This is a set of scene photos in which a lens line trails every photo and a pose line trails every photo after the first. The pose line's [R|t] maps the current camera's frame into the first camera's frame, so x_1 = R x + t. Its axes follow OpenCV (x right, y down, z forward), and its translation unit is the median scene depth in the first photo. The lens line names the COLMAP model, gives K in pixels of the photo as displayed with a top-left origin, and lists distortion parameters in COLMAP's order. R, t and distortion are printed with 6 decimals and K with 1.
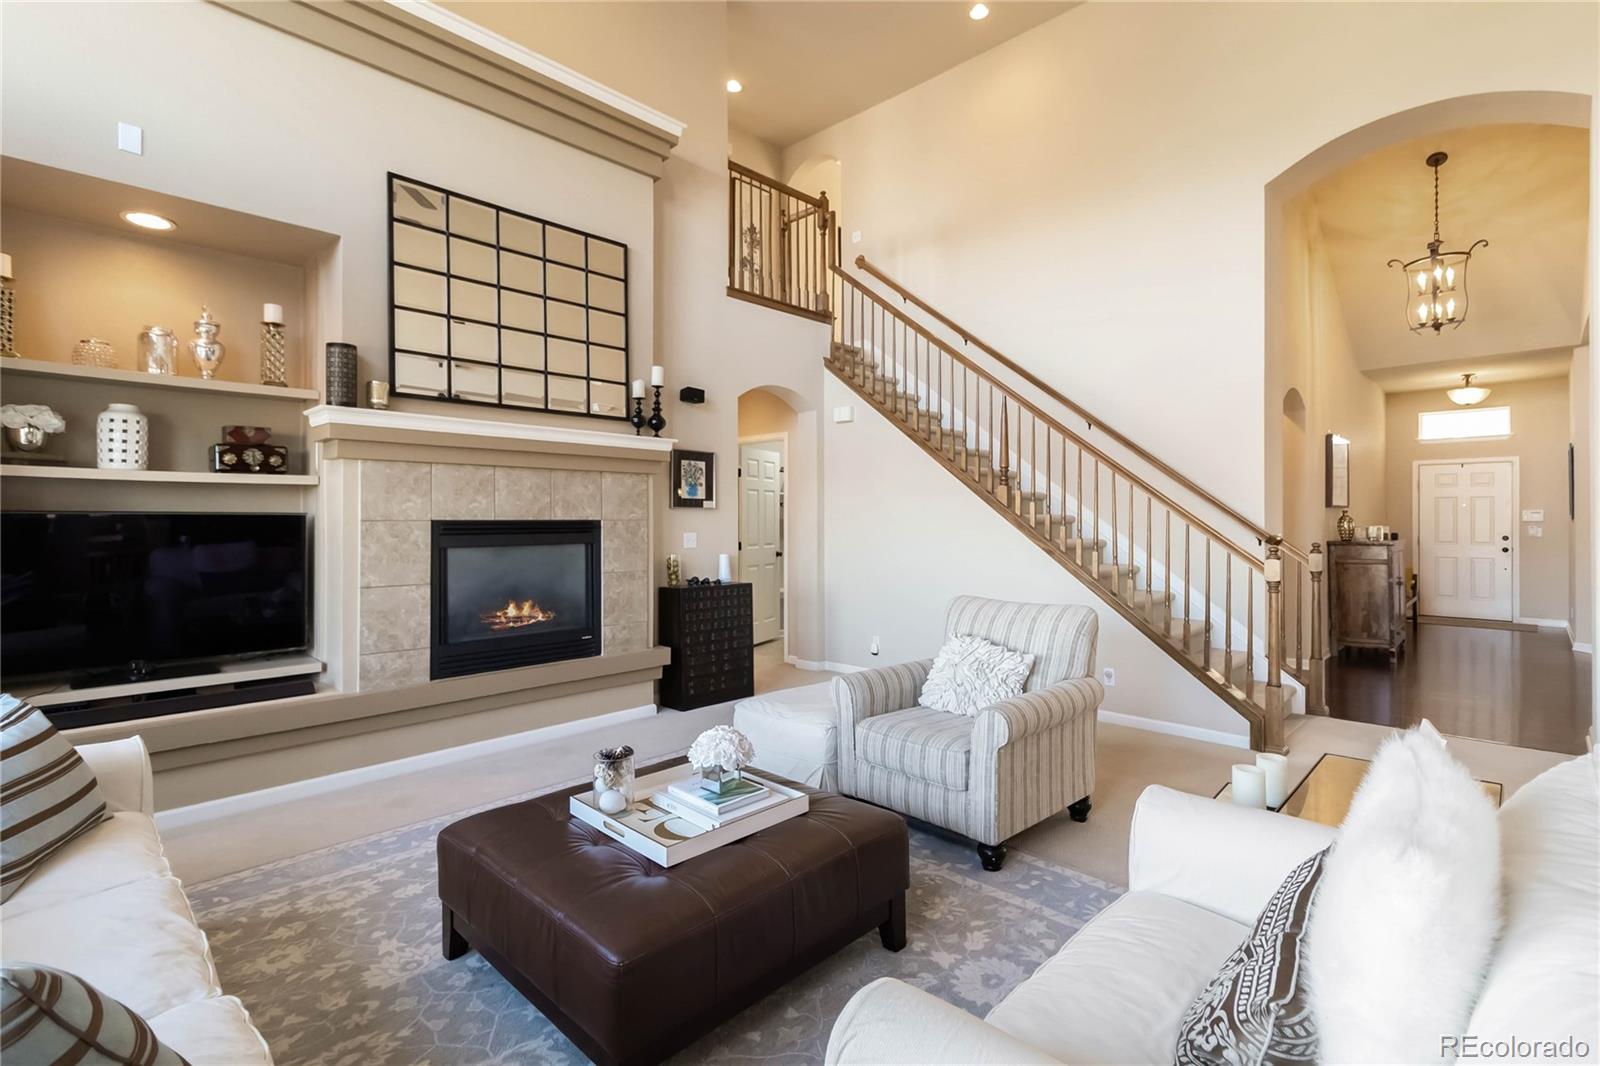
lens RADIAL K [[726.7, 0, 809.8], [0, 726.7, 525.8], [0, 0, 1]] dist [-0.000561, -0.000233]
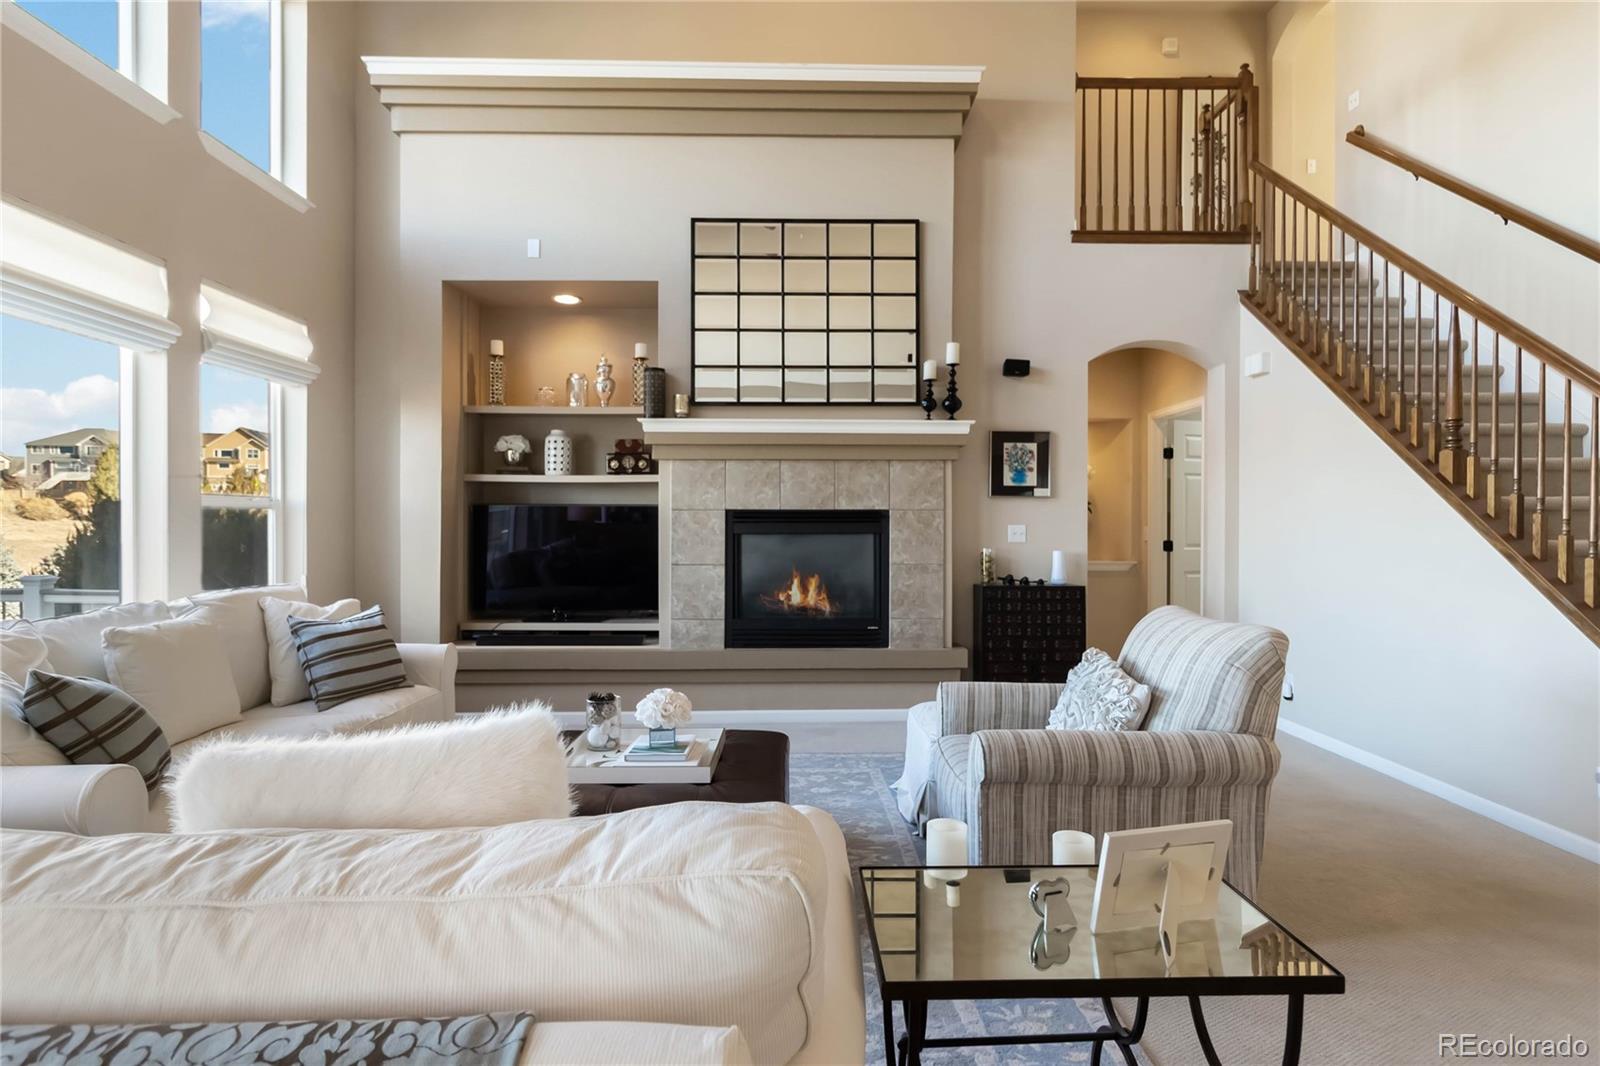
lens RADIAL K [[832.5, 0, 821.9], [0, 832.5, 538.2], [0, 0, 1]] dist [-0.000679, -0.000311]
pose [[0.713569, 0.013611, -0.700452, 0.443804], [-0.007326, 0.999902, 0.011966, 0.018022], [0.700546, -0.003407, 0.713599, 0.139897]]
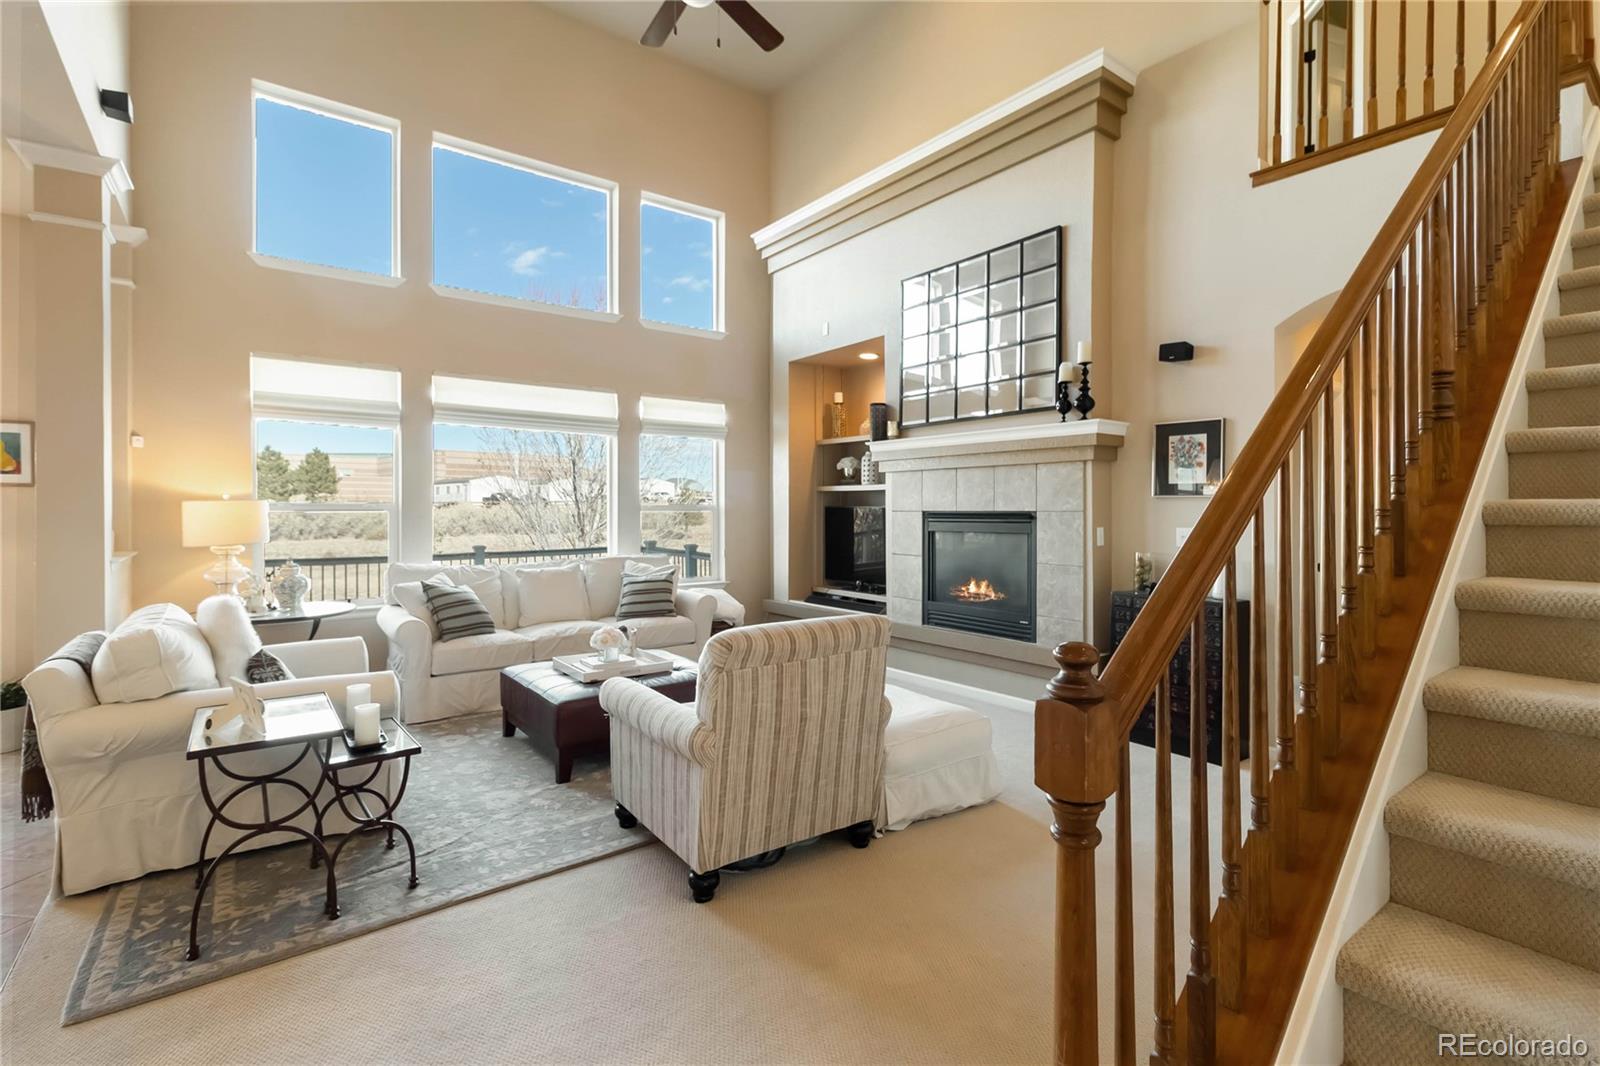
lens RADIAL K [[748.5, 0, 809.8], [0, 748.5, 518.6], [0, 0, 1]] dist [-0.000086, 0.000106]
pose [[-0.148557, 0.014115, -0.988803, 0.818370], [-0.006477, 0.999863, 0.015246, -0.011884], [0.988883, 0.008670, -0.148446, 0.860132]]
